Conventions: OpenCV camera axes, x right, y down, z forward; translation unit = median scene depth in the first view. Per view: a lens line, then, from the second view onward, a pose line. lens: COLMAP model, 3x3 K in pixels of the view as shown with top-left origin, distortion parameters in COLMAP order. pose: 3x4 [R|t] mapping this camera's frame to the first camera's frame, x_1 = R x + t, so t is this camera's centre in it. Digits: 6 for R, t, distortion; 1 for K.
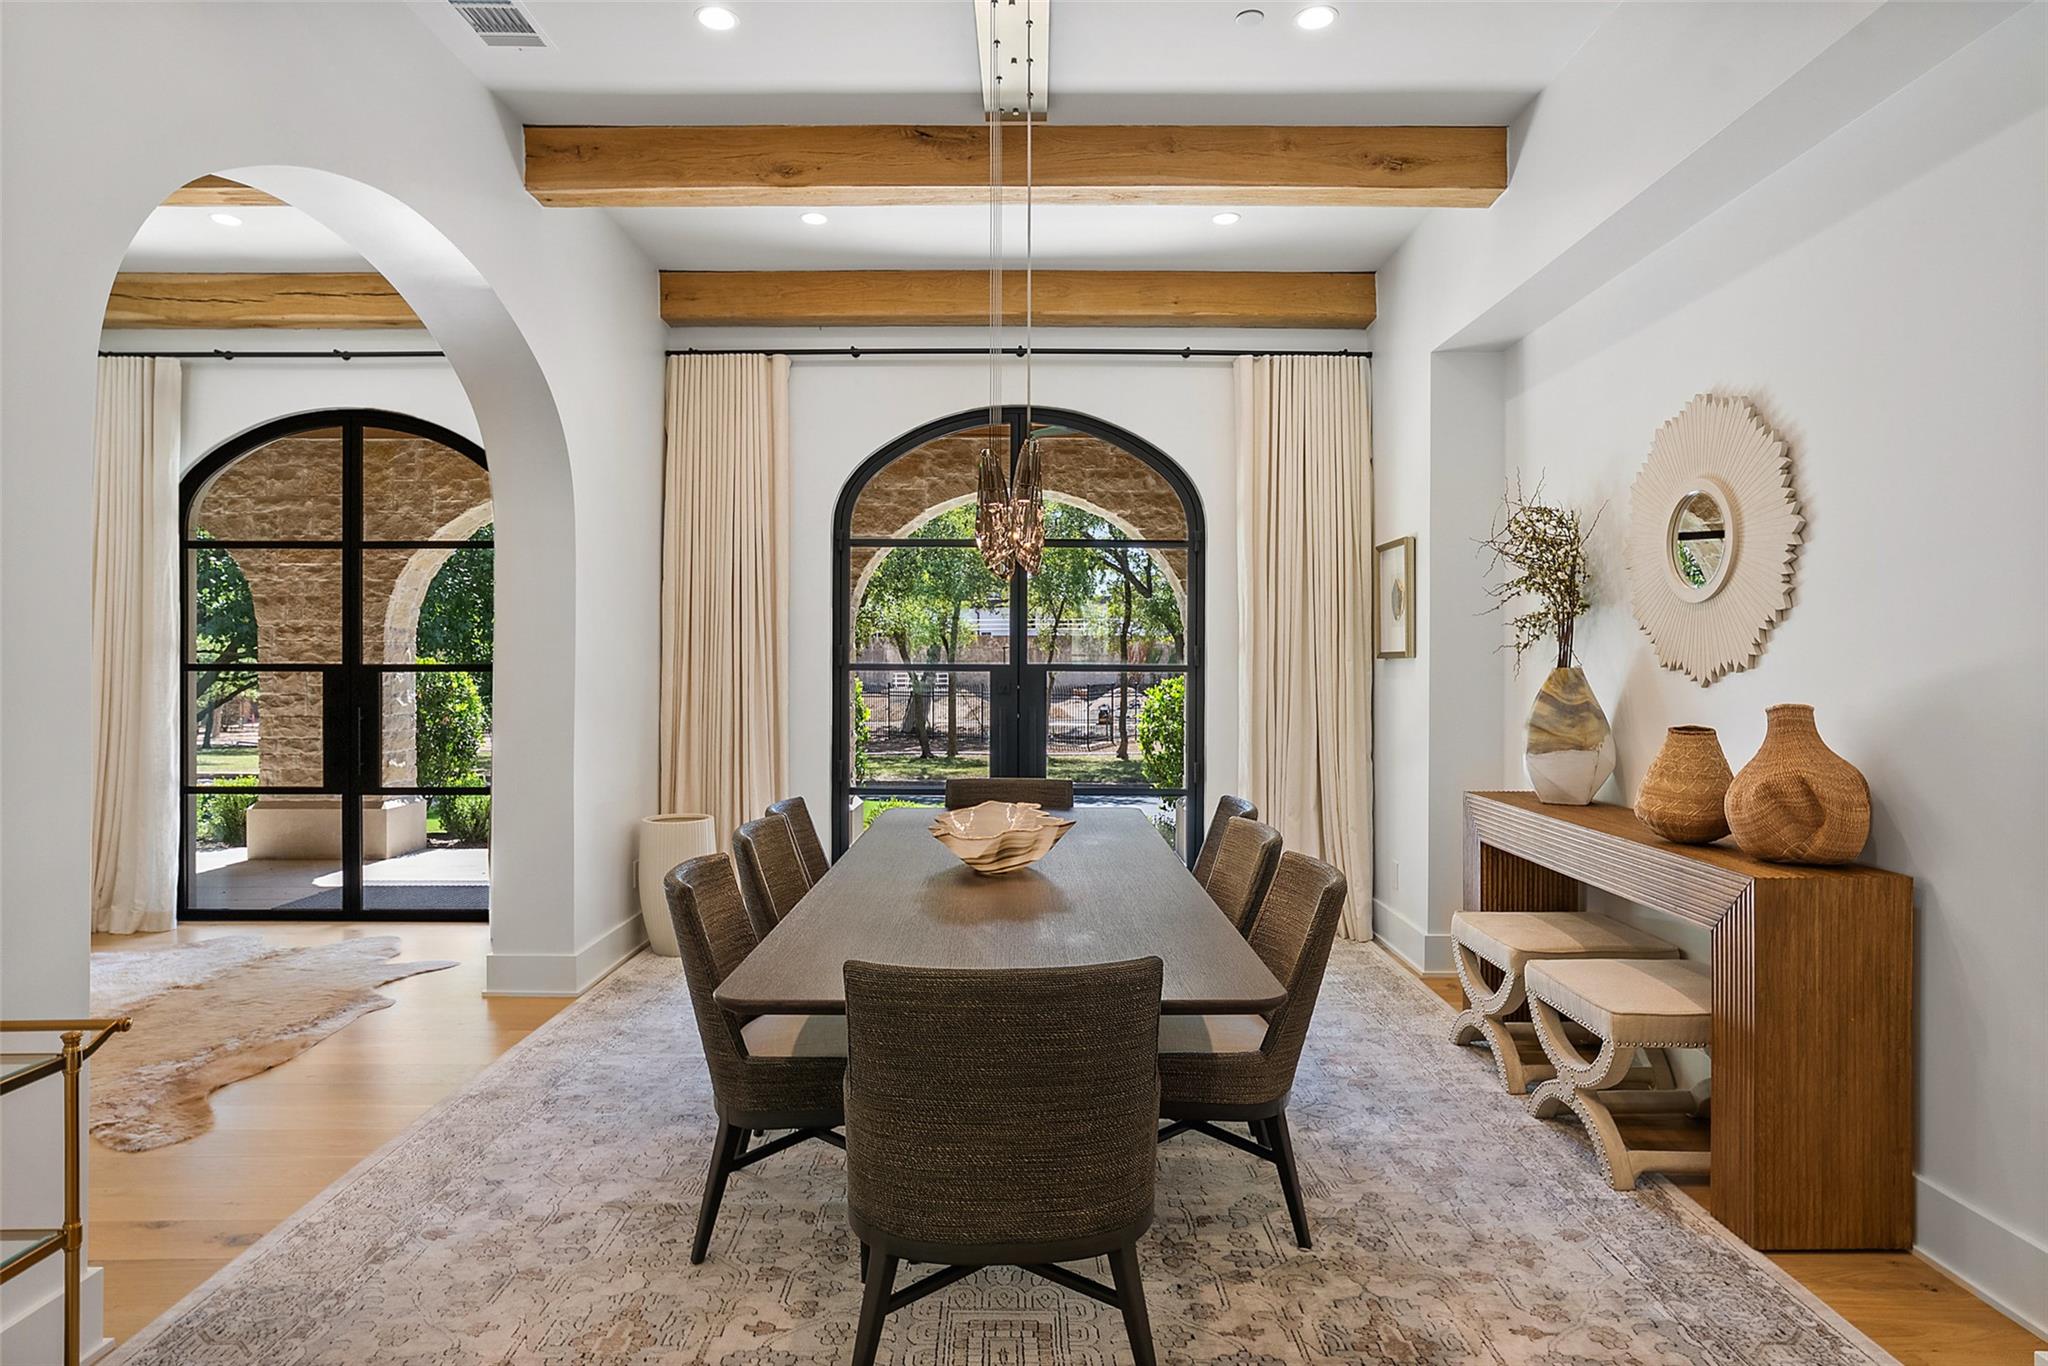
lens RADIAL K [[1070.1, 0, 1019.0], [0, 1070.1, 664.6], [0, 0, 1]] dist [-0.000749, 0.002719]
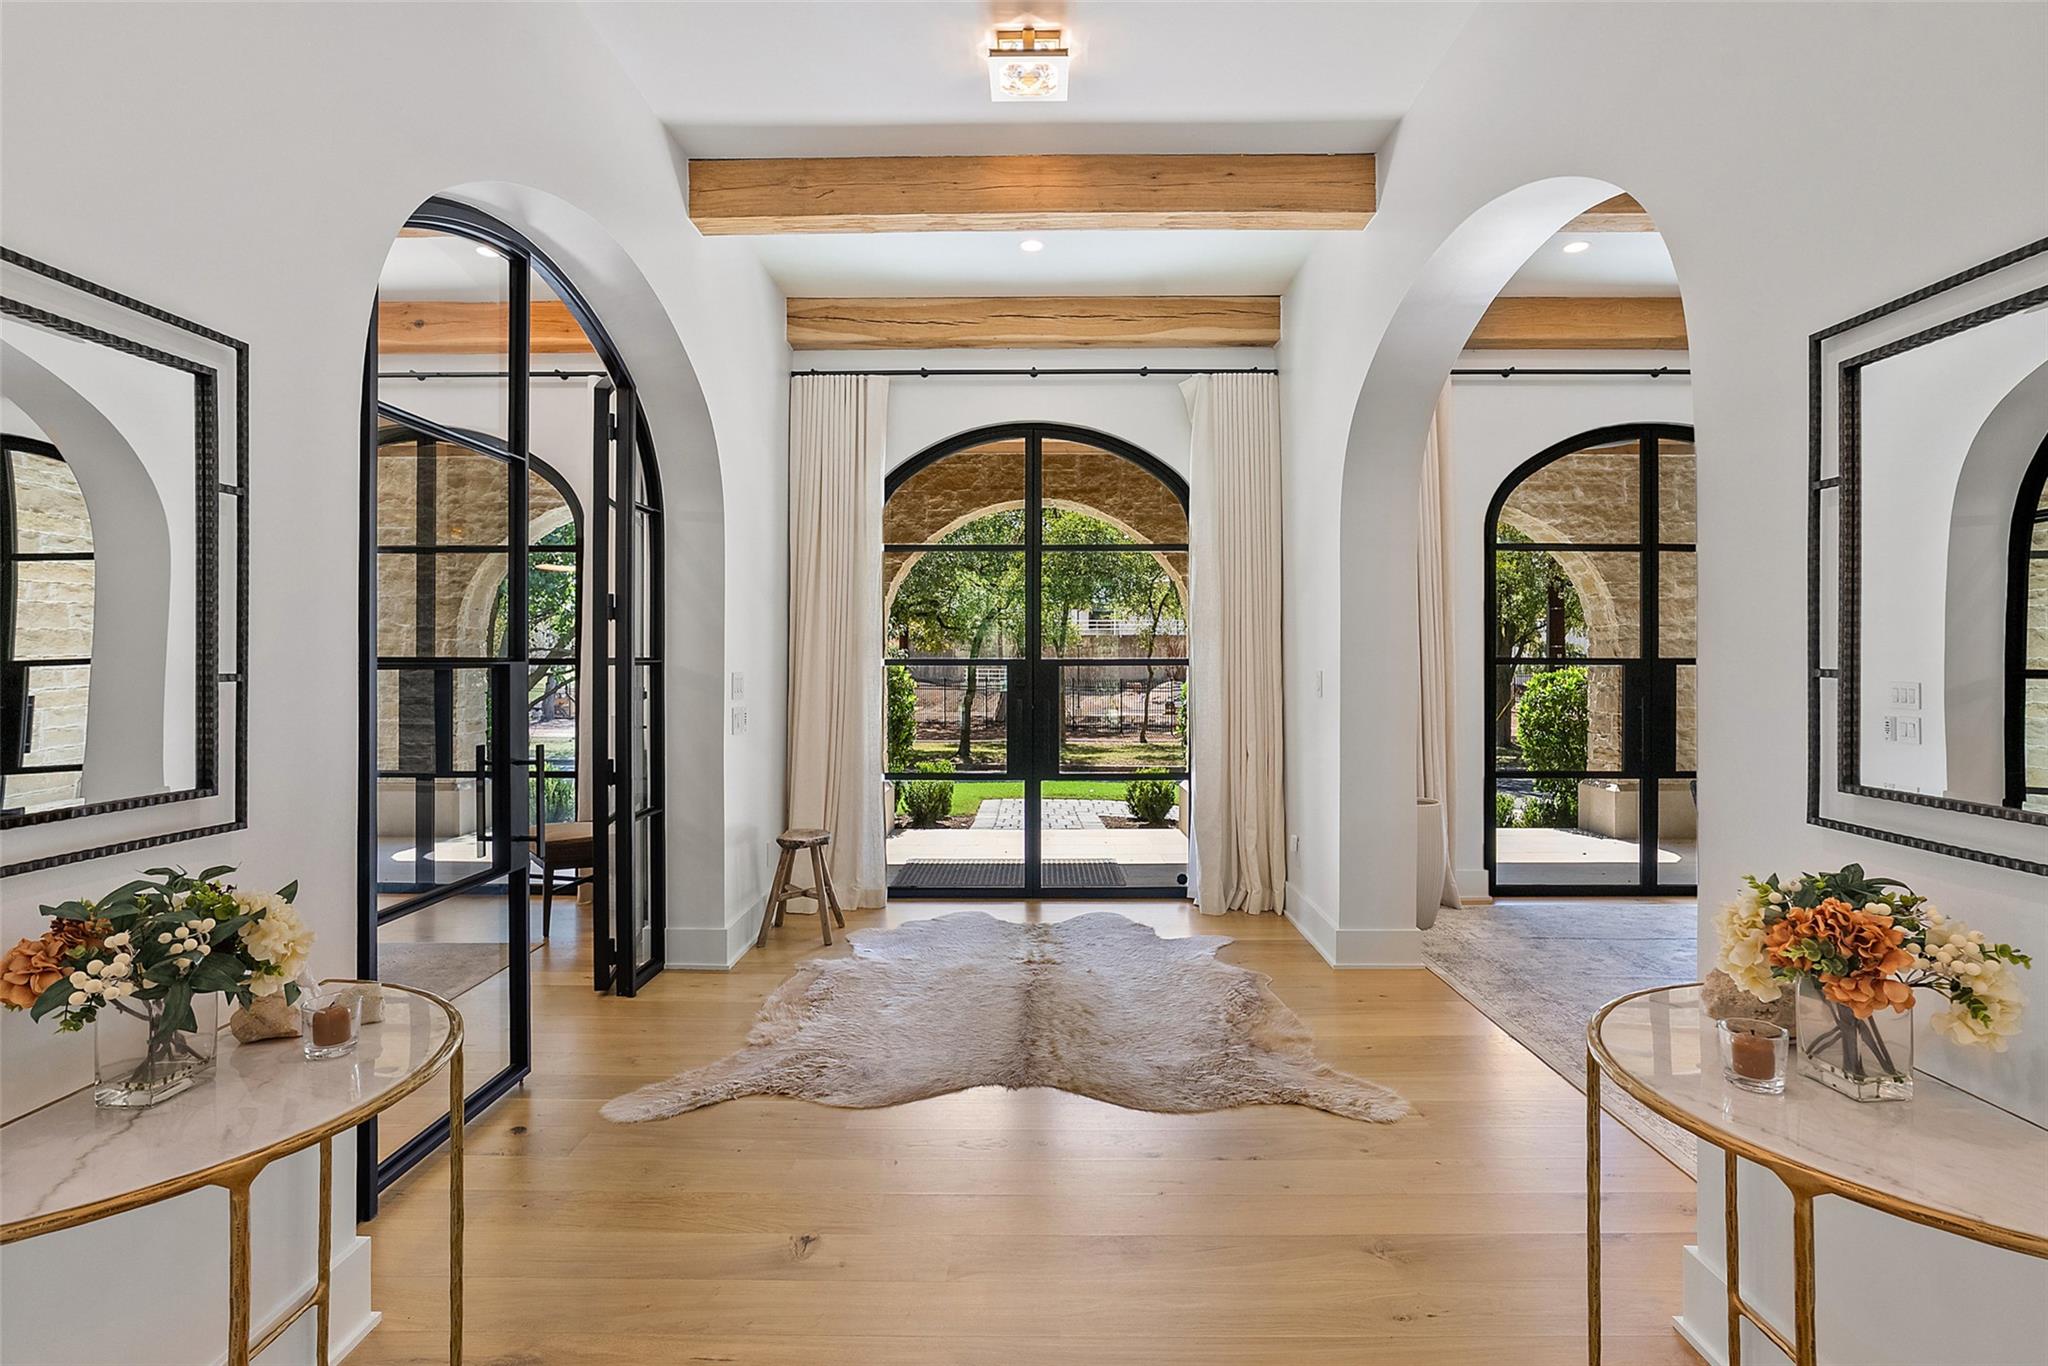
lens RADIAL K [[973.8, 0, 1024.9], [0, 973.8, 688.6], [0, 0, 1]] dist [-0.009320, 0.002108]
pose [[0.999969, -0.000073, 0.007894, -0.329498], [-0.000157, 0.999575, 0.029145, -0.000245], [-0.007892, -0.029145, 0.999544, 0.005715]]
